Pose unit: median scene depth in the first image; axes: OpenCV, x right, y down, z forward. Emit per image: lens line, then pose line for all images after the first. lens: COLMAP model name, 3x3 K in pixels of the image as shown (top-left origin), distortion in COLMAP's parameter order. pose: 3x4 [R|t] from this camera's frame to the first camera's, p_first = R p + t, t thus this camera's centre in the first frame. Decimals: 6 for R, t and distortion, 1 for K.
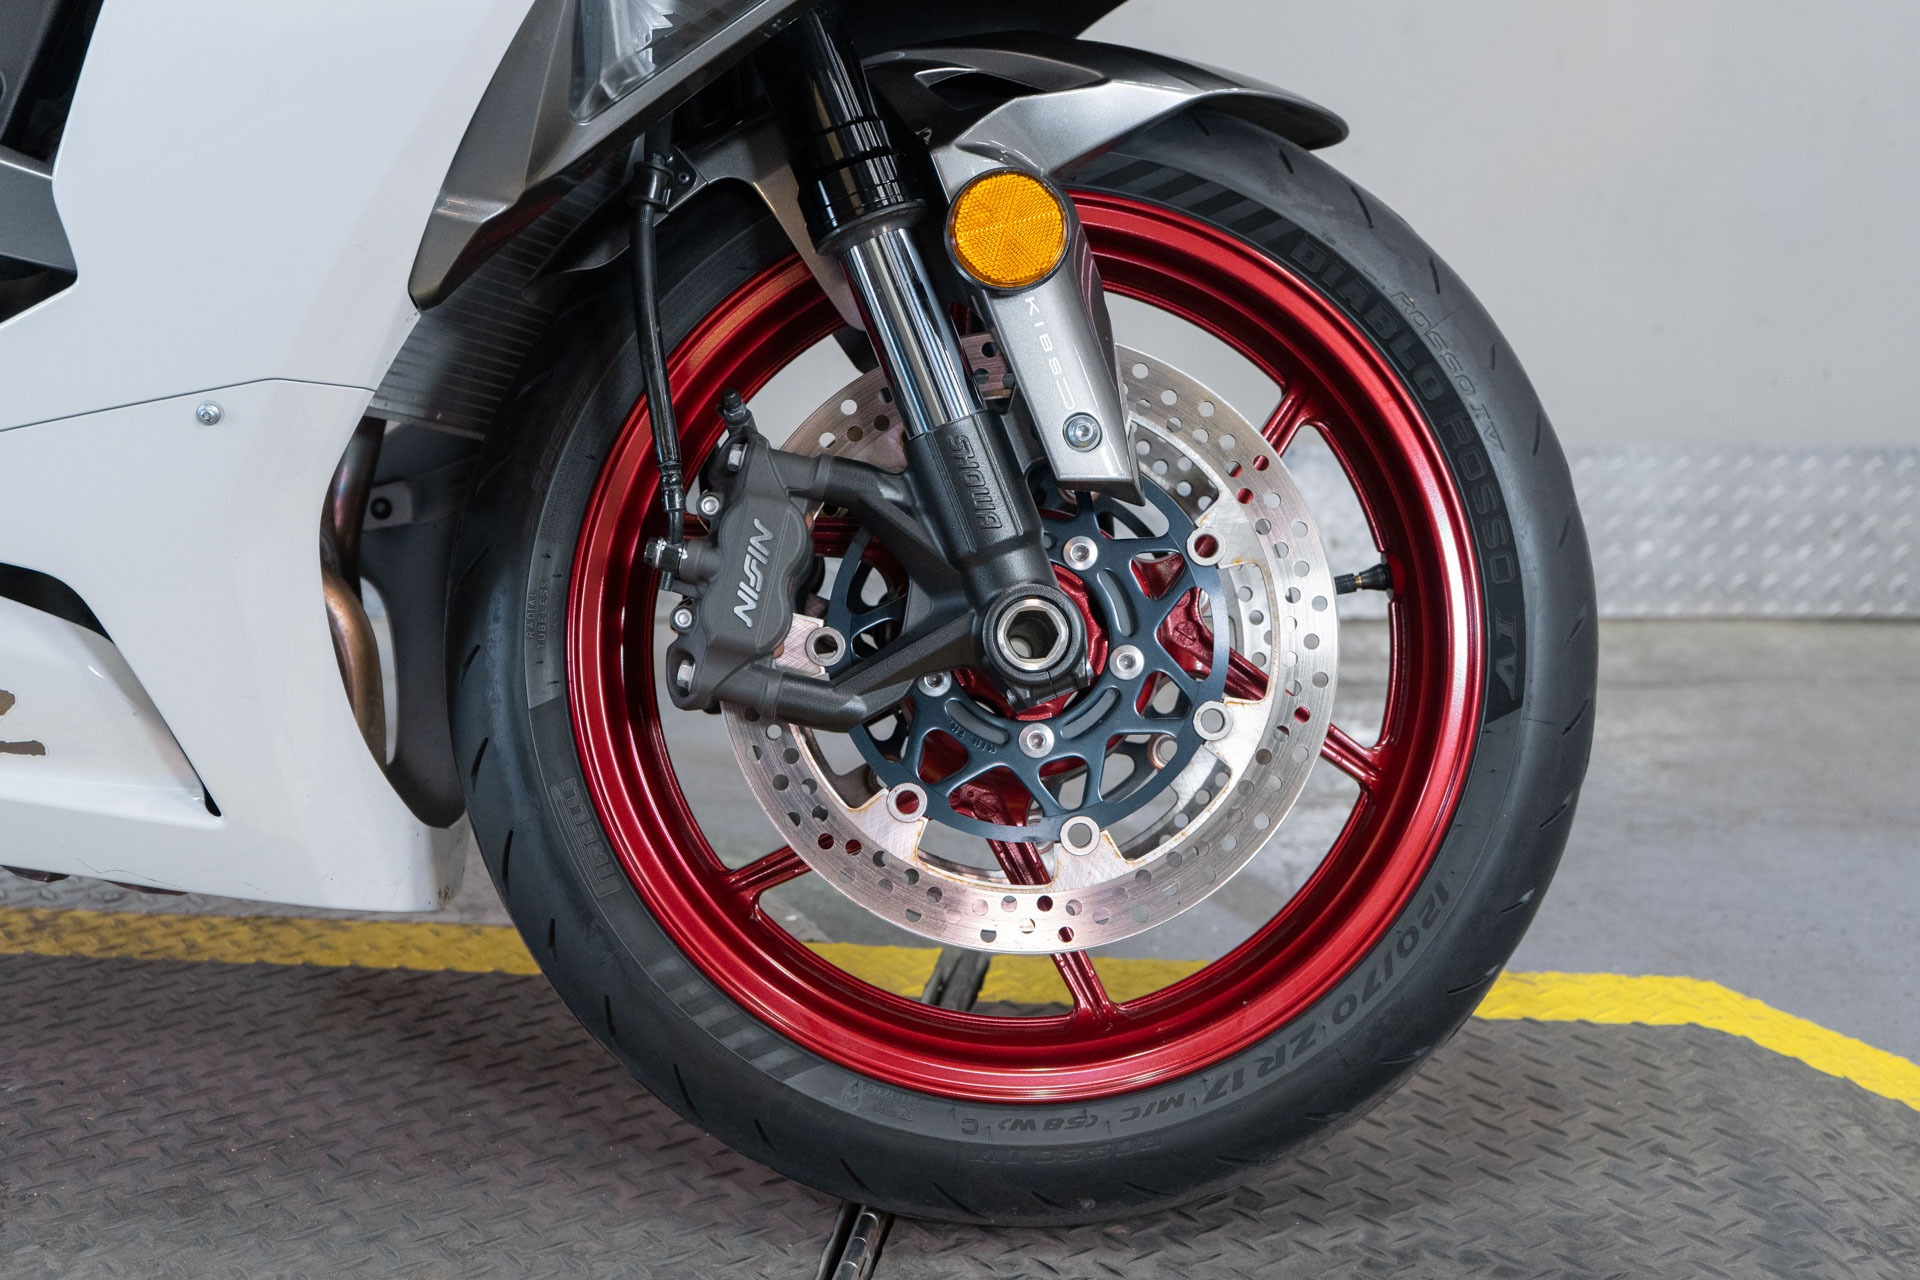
lens RADIAL K [[2455.1, 0, 959.1], [0, 2455.1, 635.4], [0, 0, 1]] dist [0.014697, 0.000000]
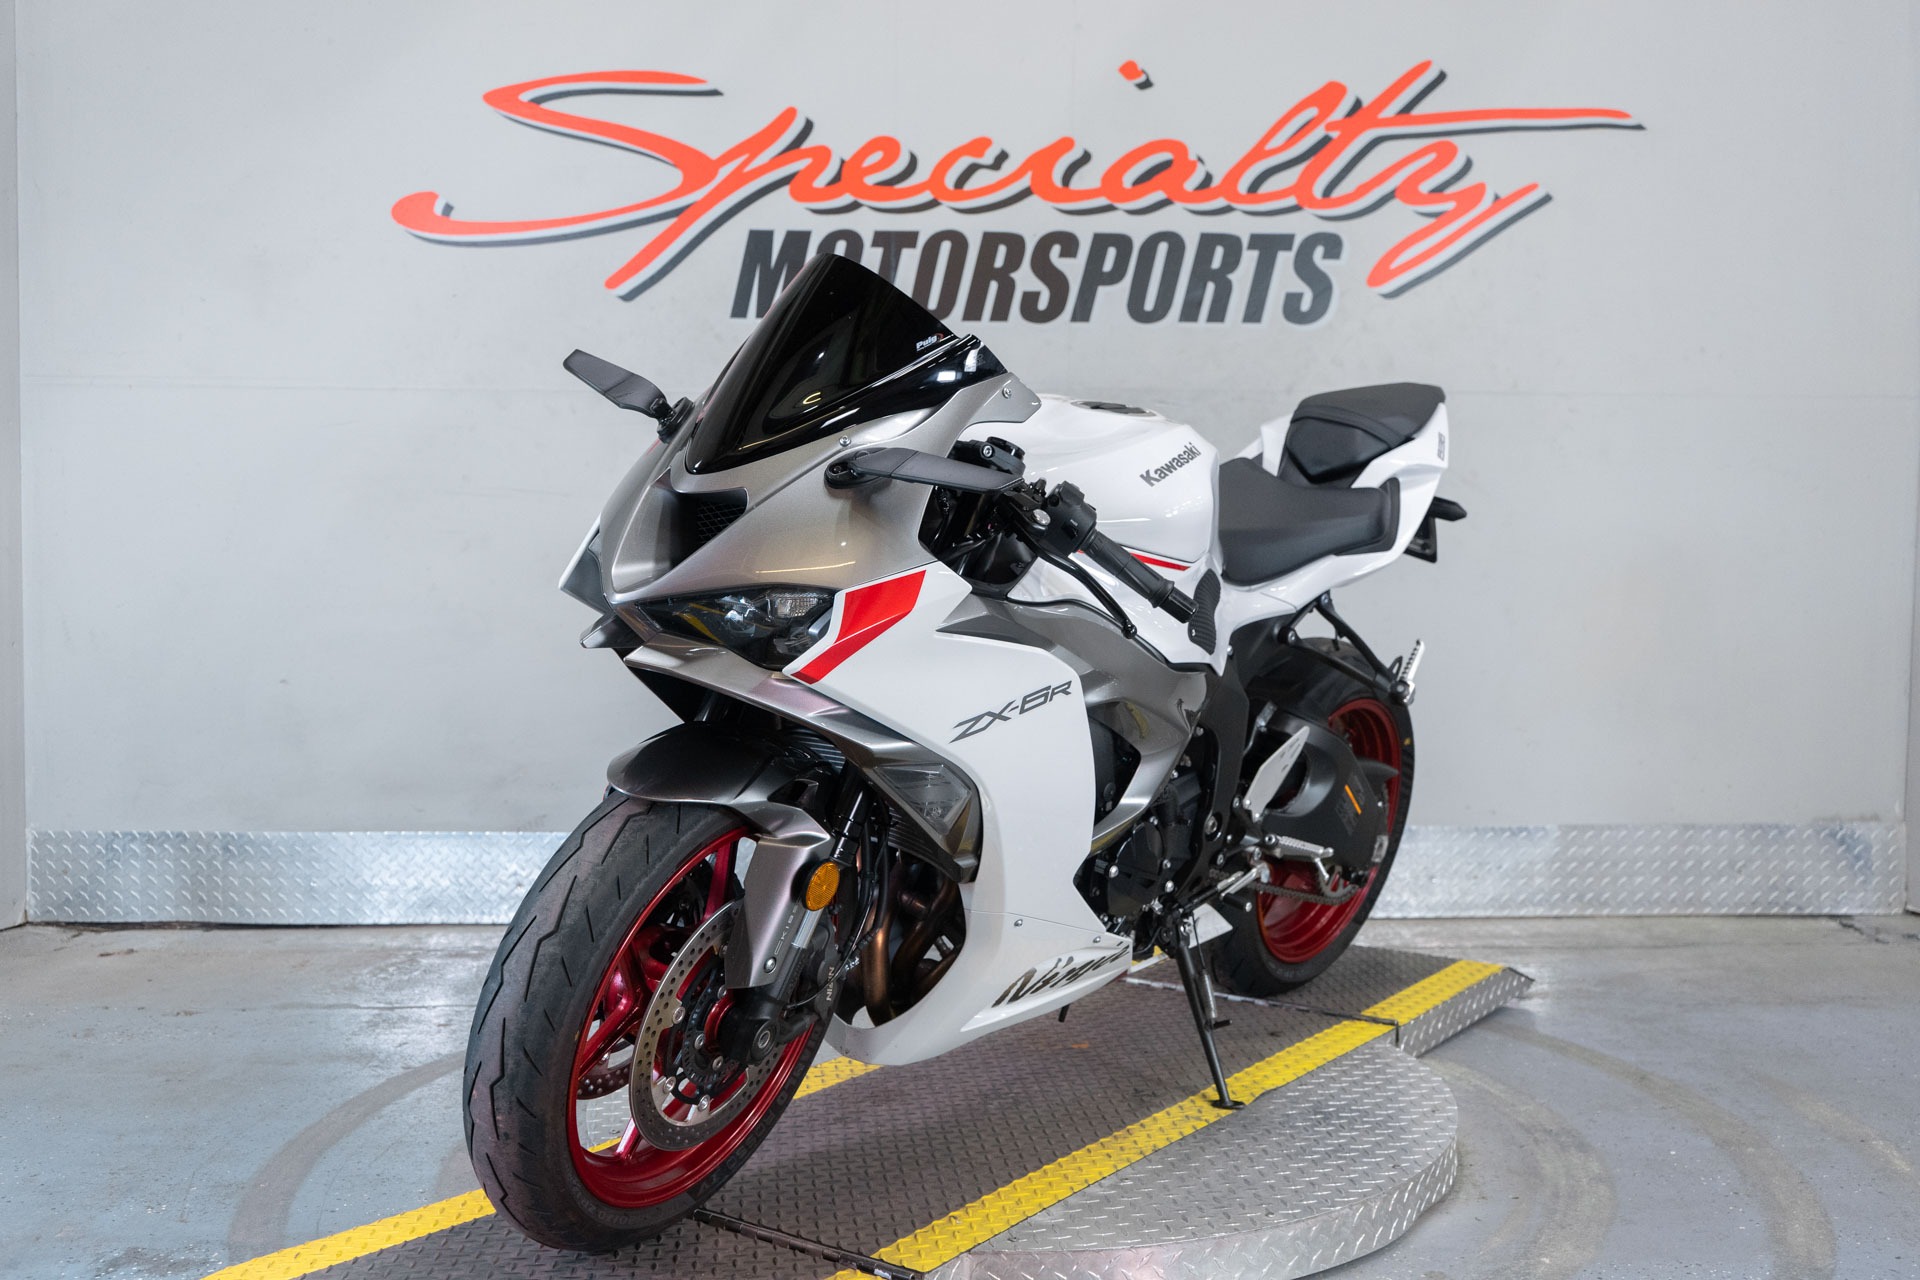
lens RADIAL K [[1965.7, 0, 956.5], [0, 1965.7, 645.6], [0, 0, 1]] dist [0.011083, 0.000000]
pose [[0.999619, -0.001002, 0.027597, -0.292671], [0.005756, 0.984955, -0.172715, 0.047253], [-0.027009, 0.172808, 0.984585, -0.516019]]
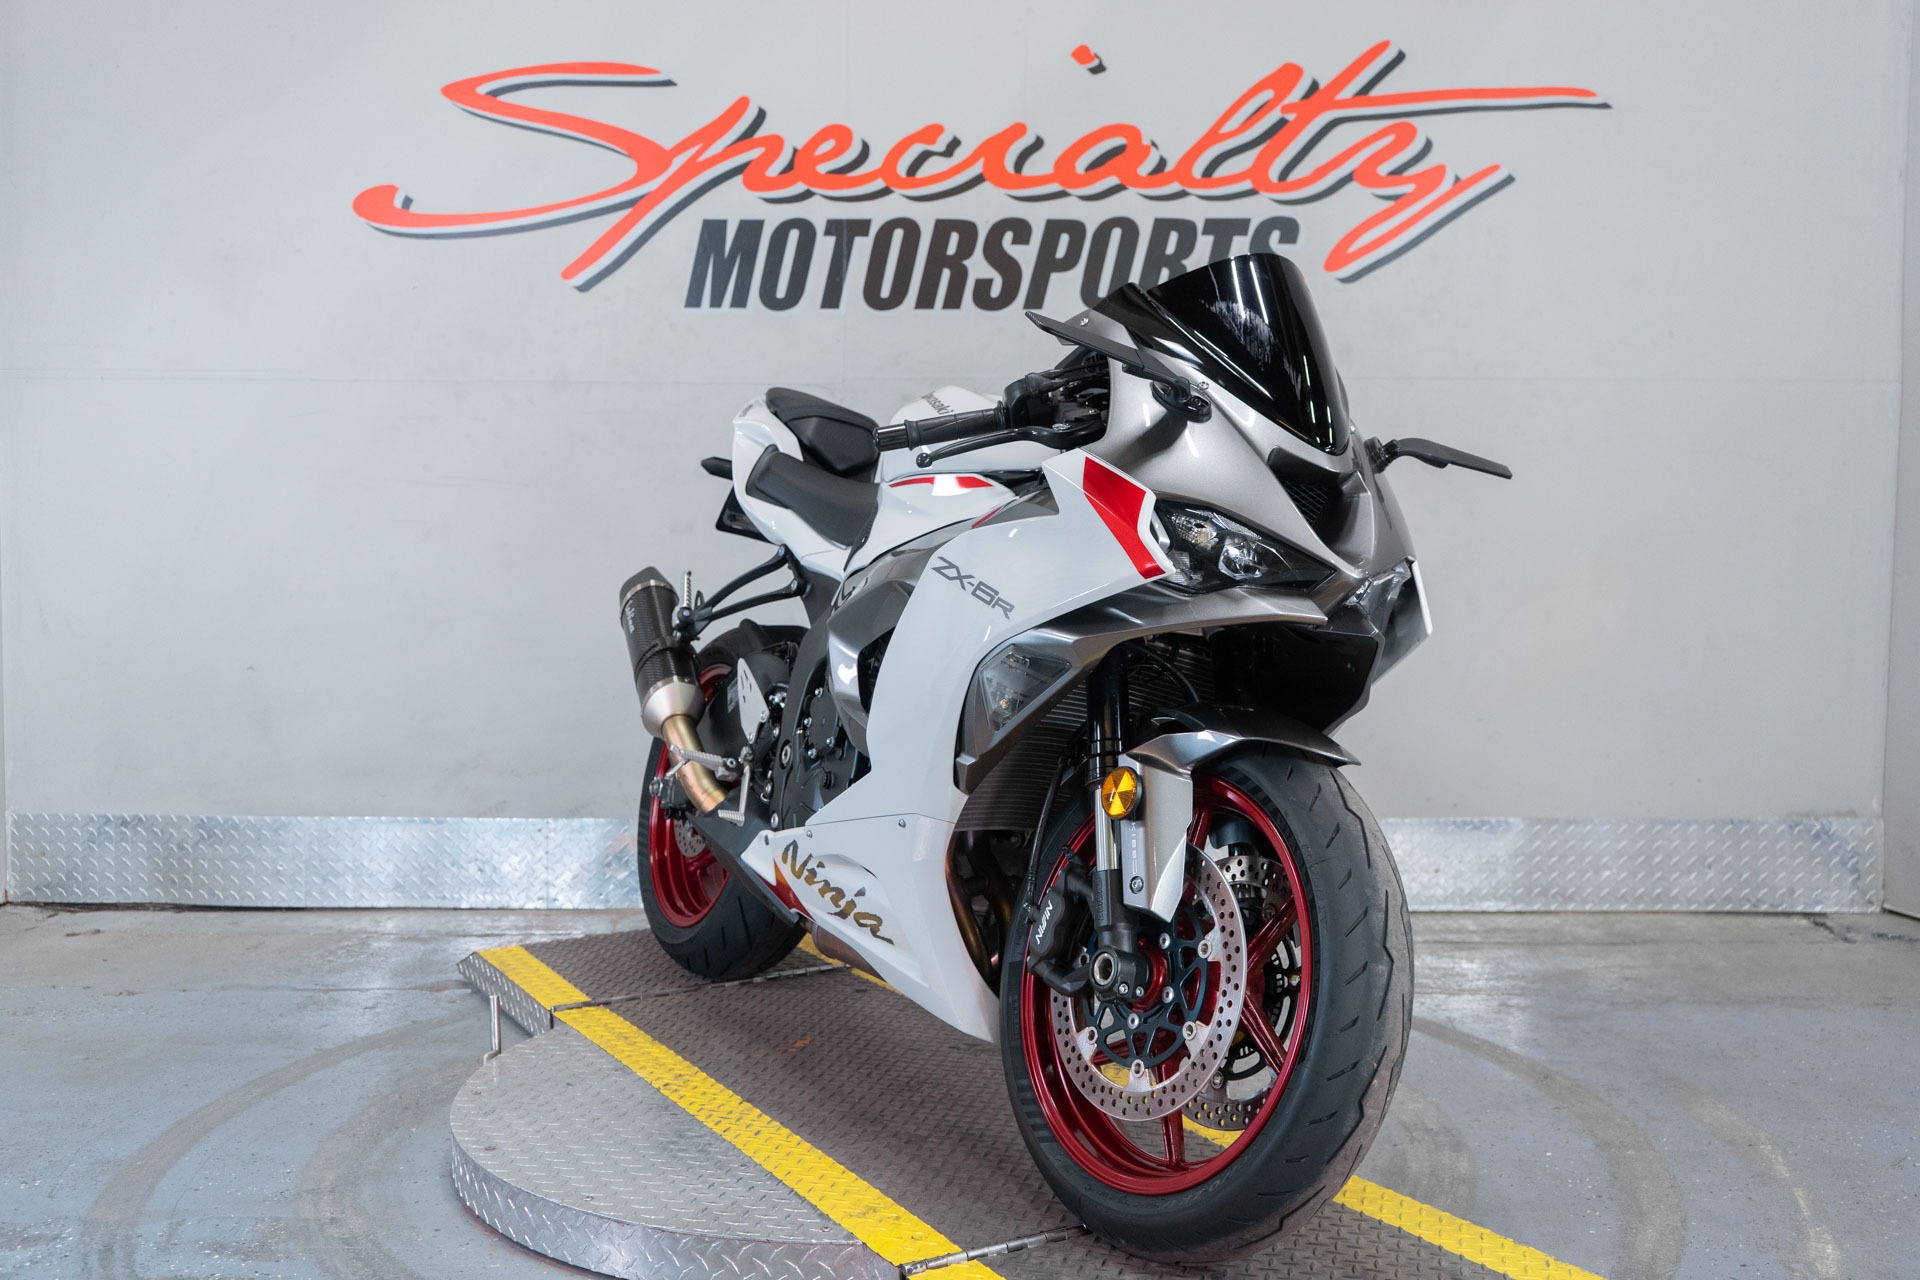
lens RADIAL K [[1965.7, 0, 958.5], [0, 1965.7, 651.3], [0, 0, 1]] dist [0.011083, 0.000000]
pose [[0.999597, 0.001353, -0.028348, -0.170237], [-0.005959, 0.986601, -0.163042, 0.044787], [0.027747, 0.163145, 0.986212, -0.513843]]
